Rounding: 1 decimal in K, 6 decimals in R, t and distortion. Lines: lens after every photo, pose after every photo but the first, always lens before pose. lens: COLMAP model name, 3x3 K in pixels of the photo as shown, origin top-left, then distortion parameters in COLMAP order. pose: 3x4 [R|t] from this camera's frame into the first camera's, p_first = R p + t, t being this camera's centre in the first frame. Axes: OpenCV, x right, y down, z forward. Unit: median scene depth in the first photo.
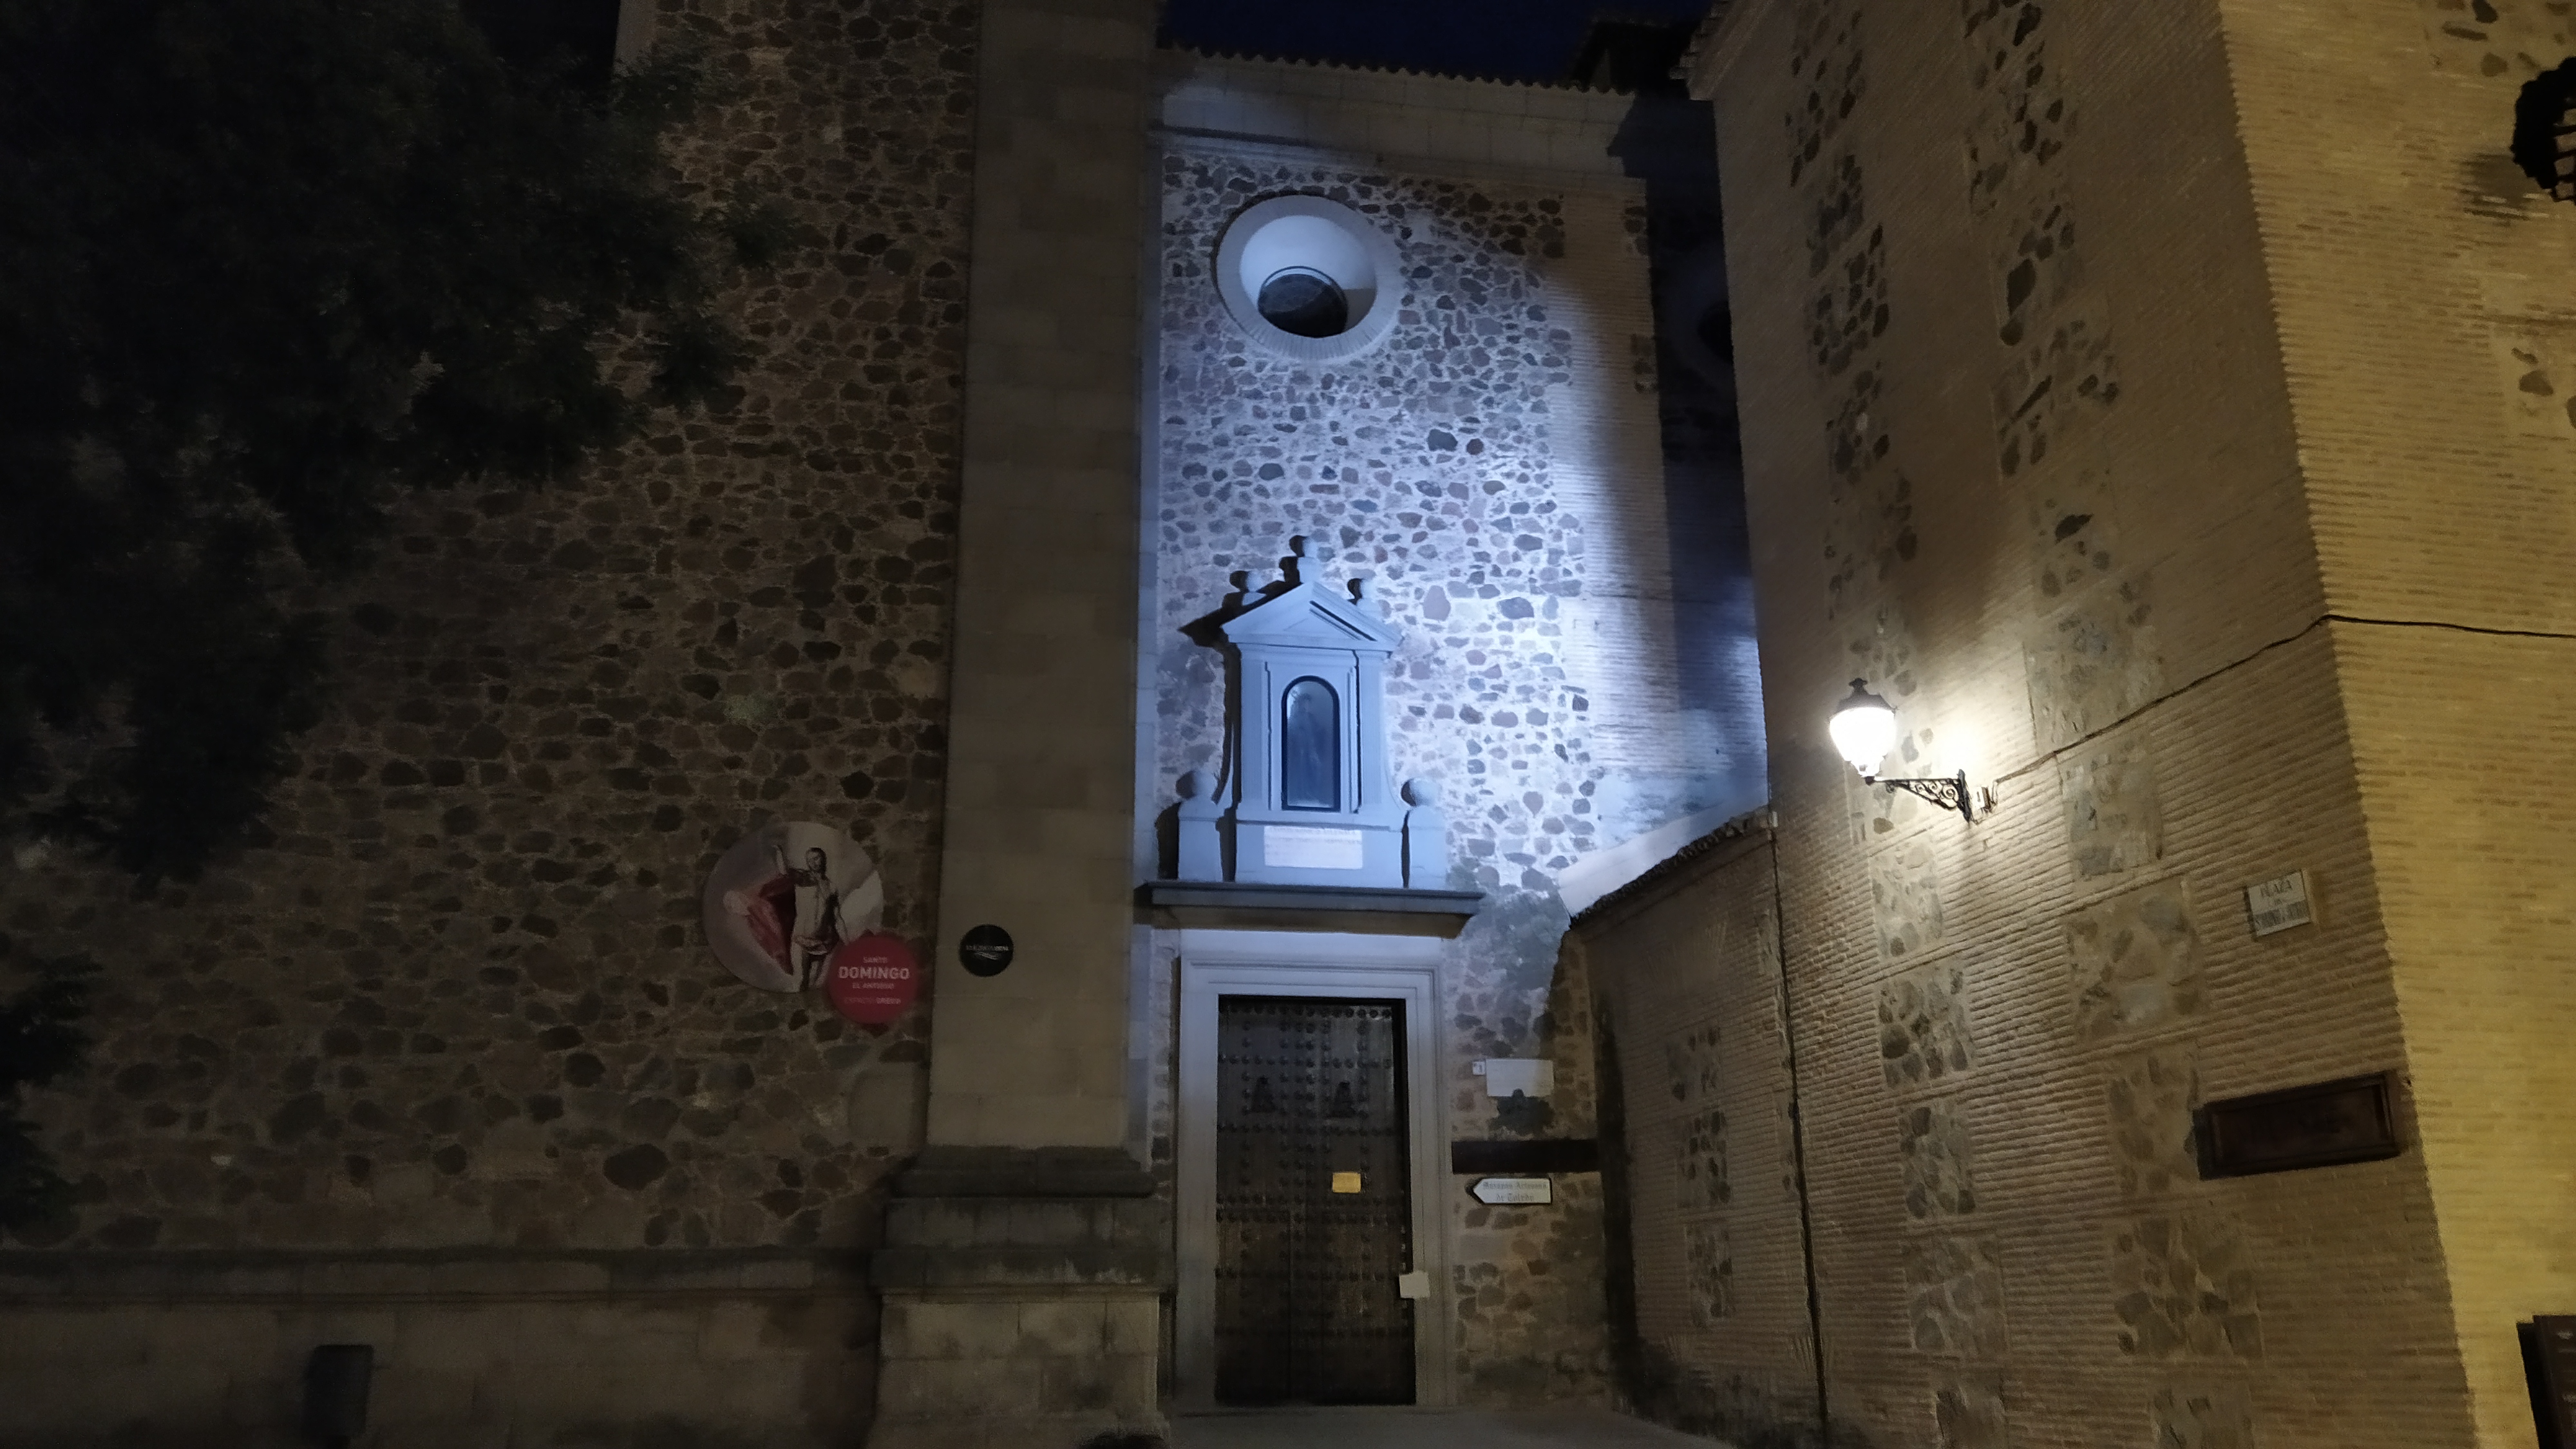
lens RADIAL K [[1905.8, 0, 1296.9], [0, 1905.8, 720.7], [0, 0, 1]] dist [0.124338, -0.194556]
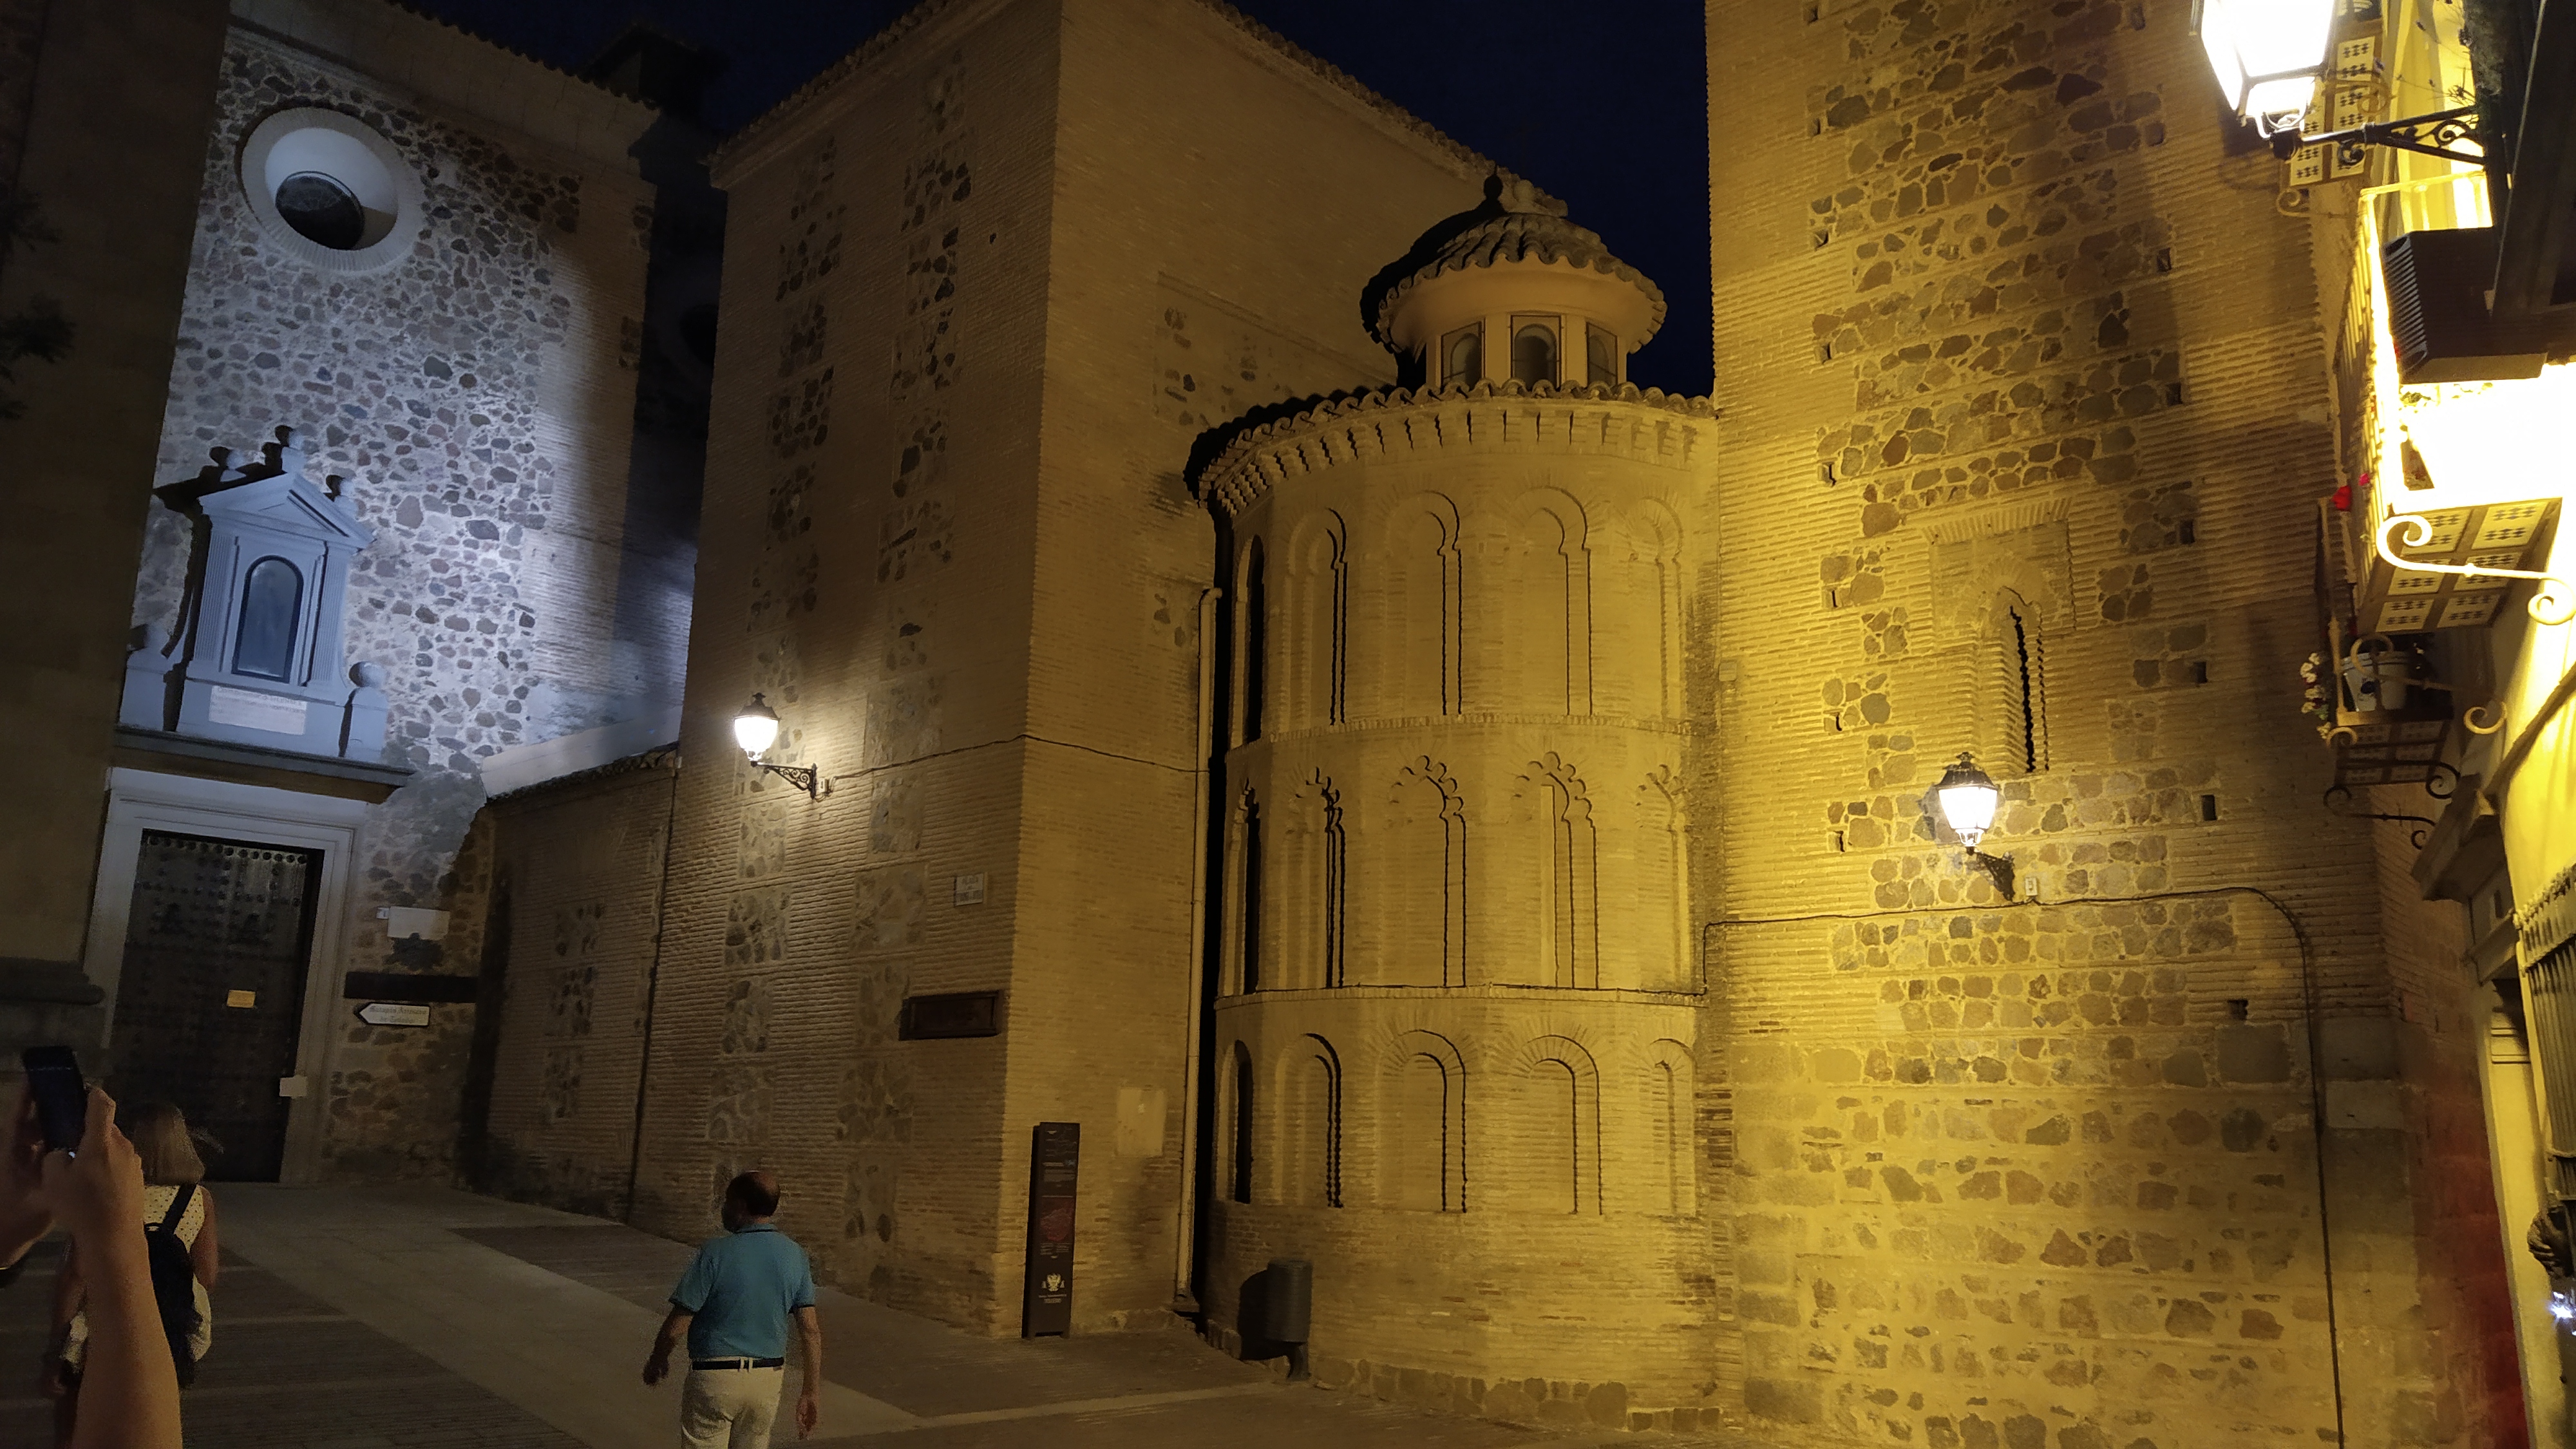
lens RADIAL K [[1905.8, 0, 1296.9], [0, 1905.8, 720.7], [0, 0, 1]] dist [0.124338, -0.194556]
pose [[0.827873, 0.147755, 0.541105, -0.106213], [-0.194844, 0.980363, 0.030405, -0.084131], [-0.525987, -0.130602, 0.840405, -0.300370]]
